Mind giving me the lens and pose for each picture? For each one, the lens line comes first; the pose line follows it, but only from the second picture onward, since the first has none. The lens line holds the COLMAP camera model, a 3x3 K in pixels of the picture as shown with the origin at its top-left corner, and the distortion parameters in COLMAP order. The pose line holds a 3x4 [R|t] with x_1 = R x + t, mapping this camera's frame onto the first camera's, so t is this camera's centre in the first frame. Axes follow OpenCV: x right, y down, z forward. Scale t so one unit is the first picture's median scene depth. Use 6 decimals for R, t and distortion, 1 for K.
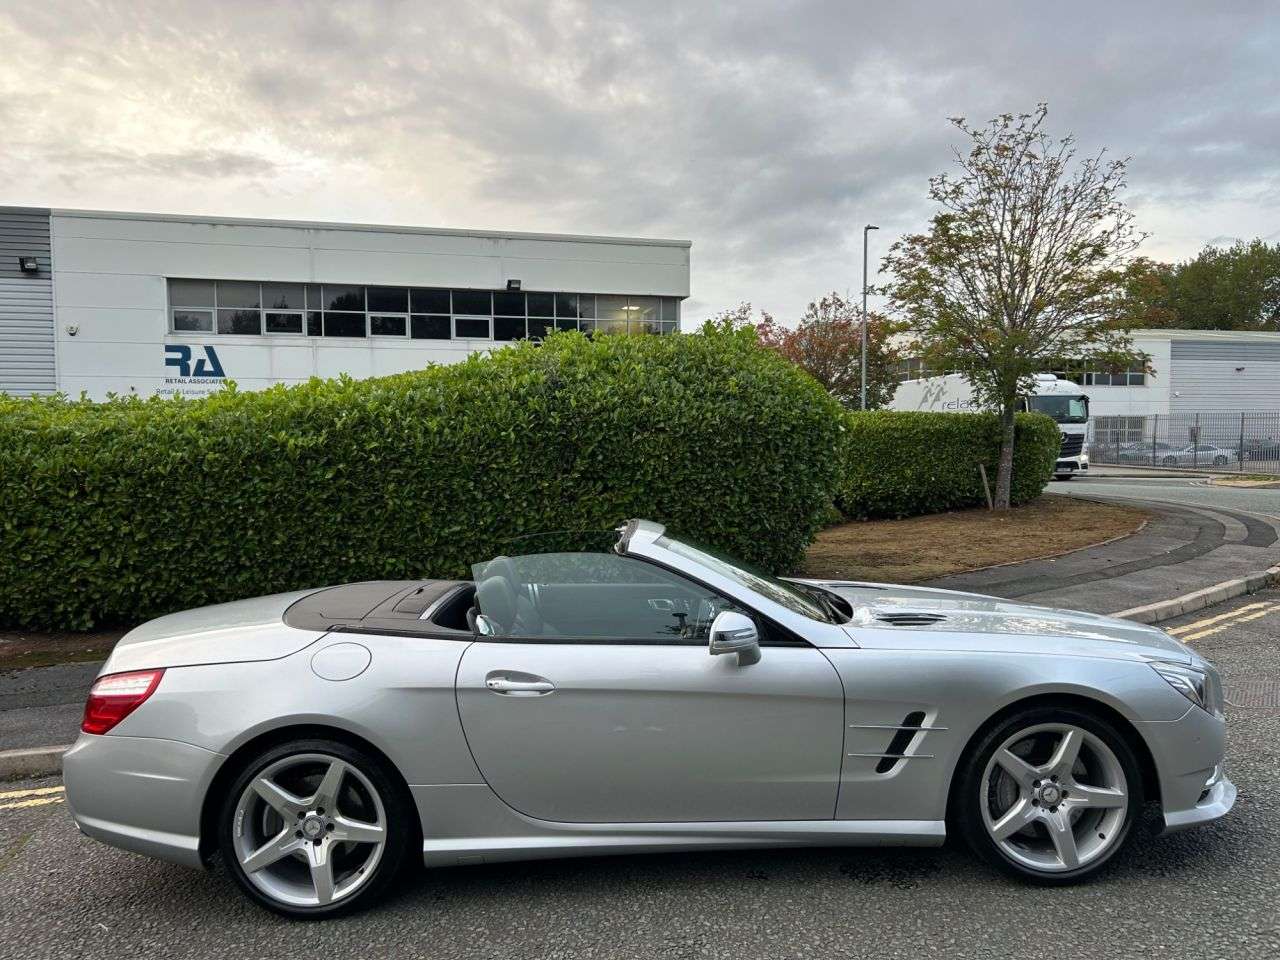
lens RADIAL K [[1010.3, 0, 638.7], [0, 1010.3, 486.5], [0, 0, 1]] dist [0.052121, -0.046298]
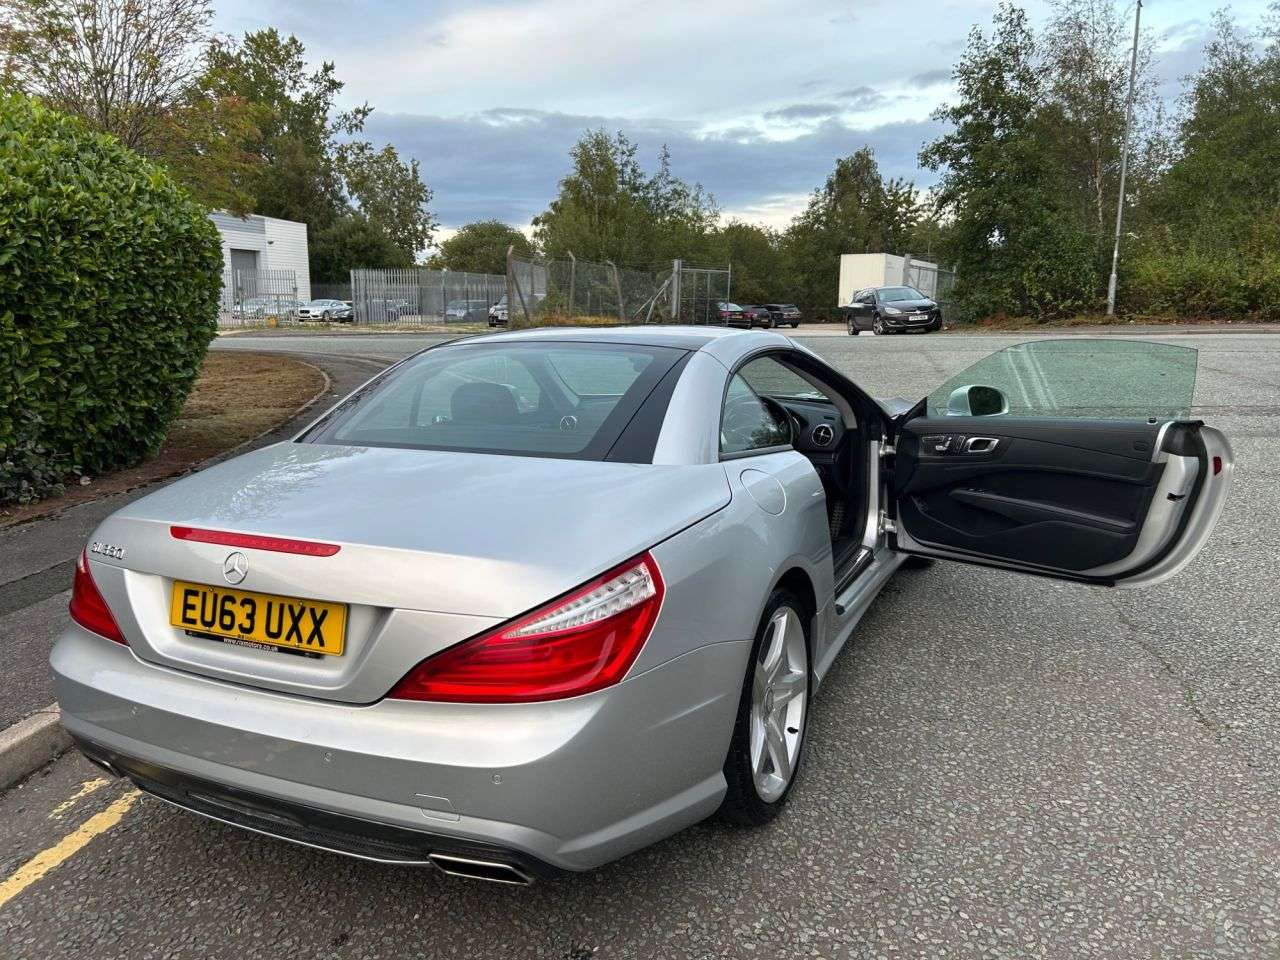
lens RADIAL K [[1014.4, 0, 641.9], [0, 1014.4, 481.3], [0, 0, 1]] dist [0.060450, -0.055716]
pose [[0.427248, -0.150746, 0.891479, -0.475805], [0.041356, 0.988229, 0.147285, 0.022796], [-0.903188, -0.026060, 0.428453, 0.351322]]
